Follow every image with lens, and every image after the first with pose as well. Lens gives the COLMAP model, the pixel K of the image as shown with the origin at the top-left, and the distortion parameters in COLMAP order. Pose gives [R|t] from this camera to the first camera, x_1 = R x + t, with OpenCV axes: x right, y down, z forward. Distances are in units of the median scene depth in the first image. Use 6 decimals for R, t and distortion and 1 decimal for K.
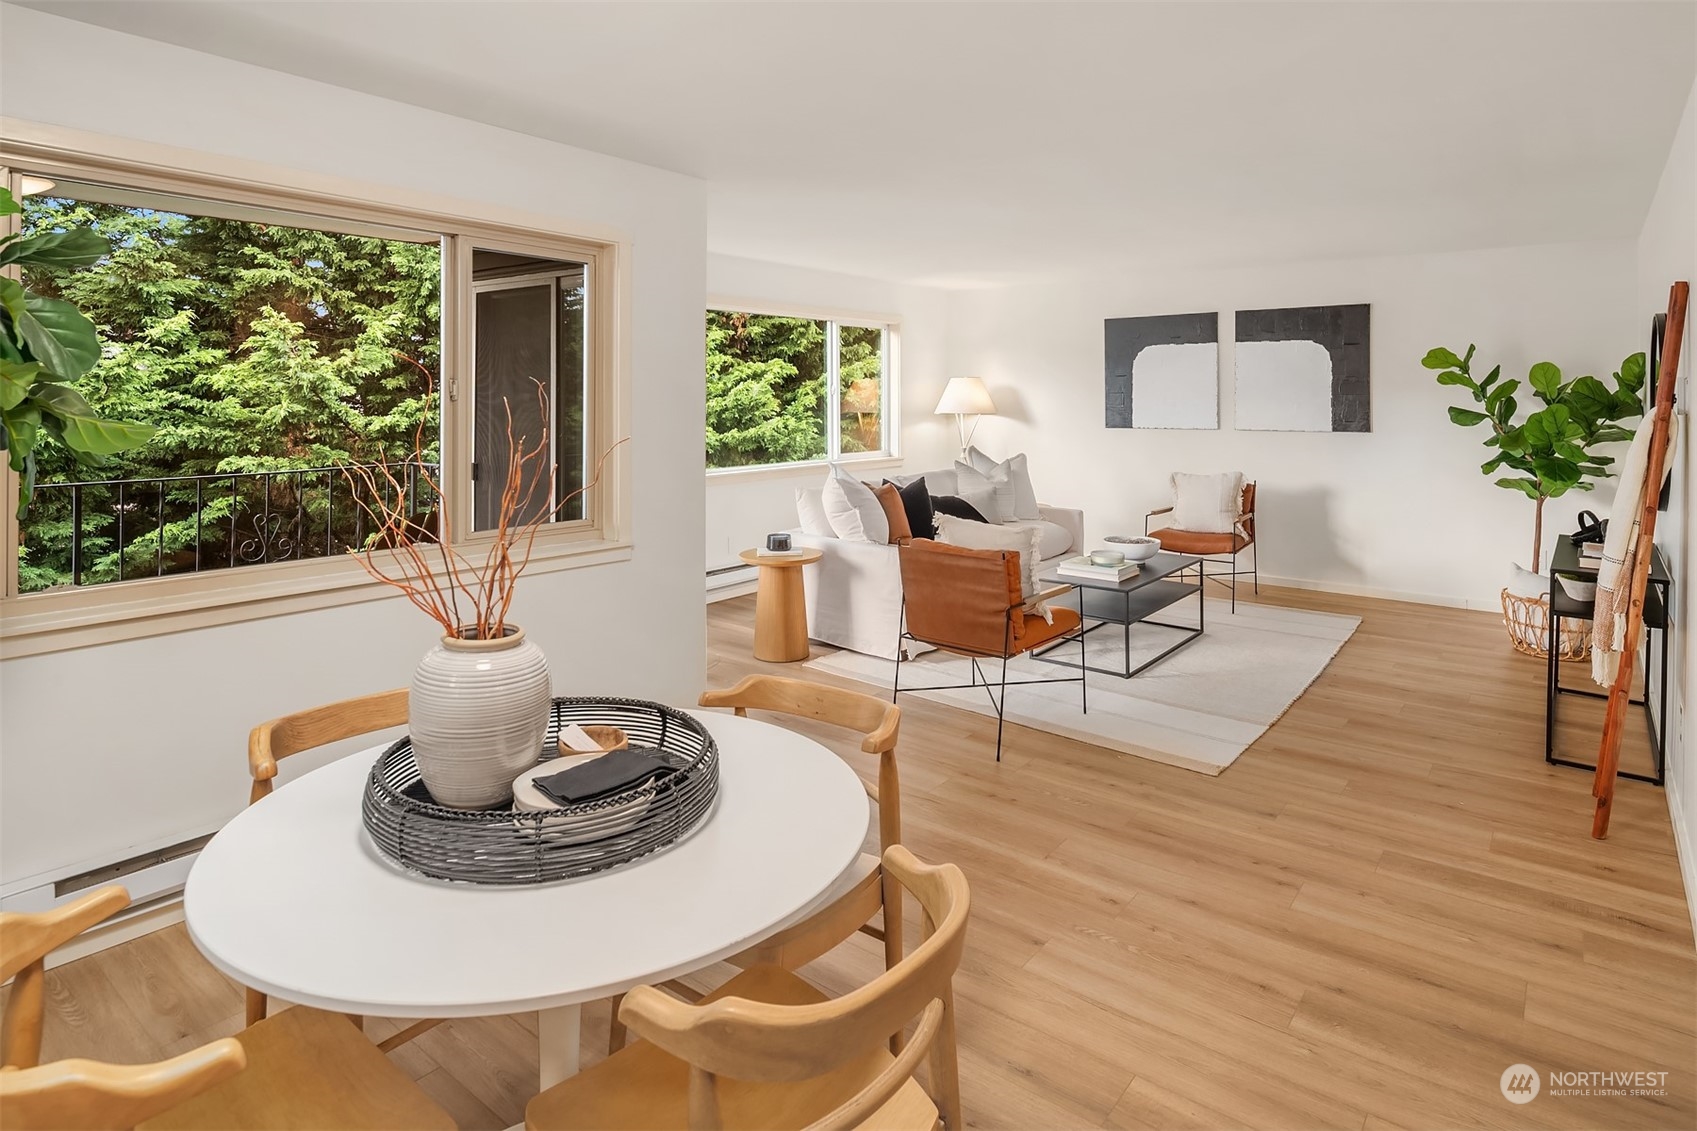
lens RADIAL K [[956.1, 0, 849.4], [0, 956.1, 403.0], [0, 0, 1]] dist [0.000229, -0.000757]
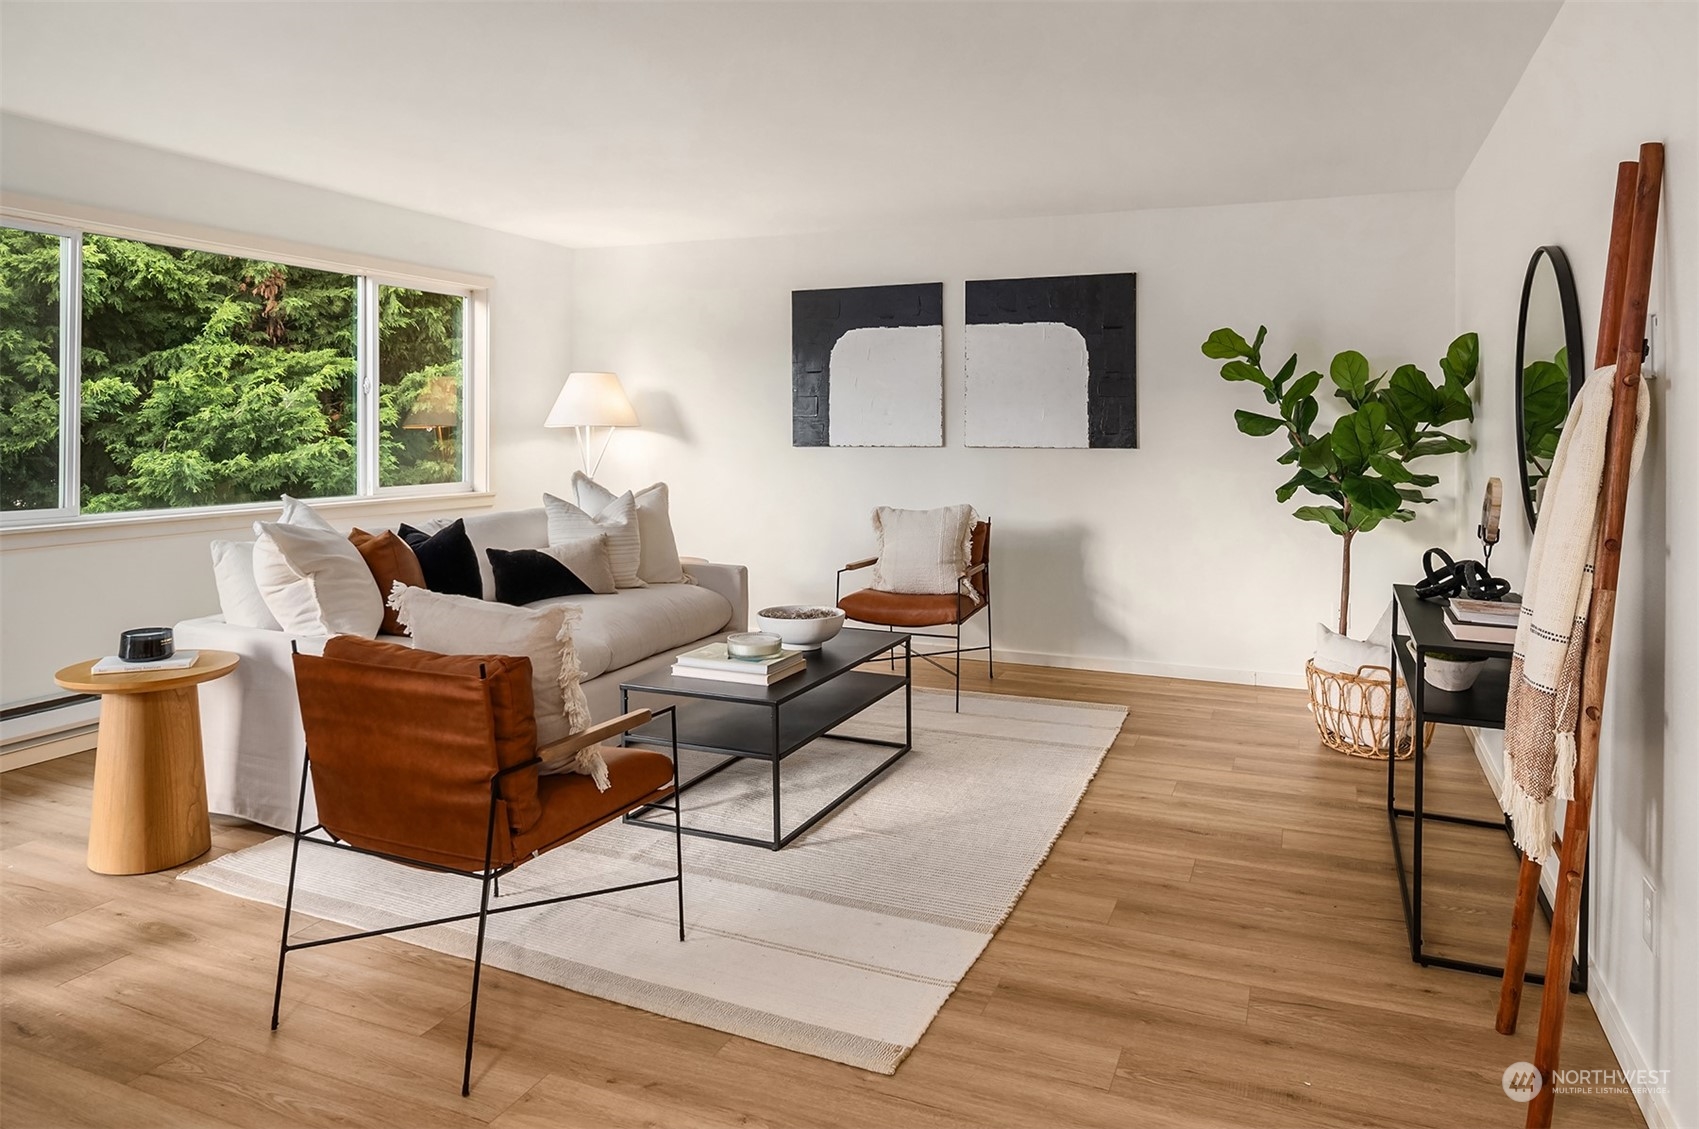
lens RADIAL K [[1130.7, 0, 851.5], [0, 1130.7, 430.3], [0, 0, 1]] dist [0.019880, -0.000618]
pose [[0.965795, 0.002068, 0.259300, 0.124288], [-0.000070, 0.999970, -0.007714, 0.026770], [-0.259309, 0.007432, 0.965766, 0.249582]]
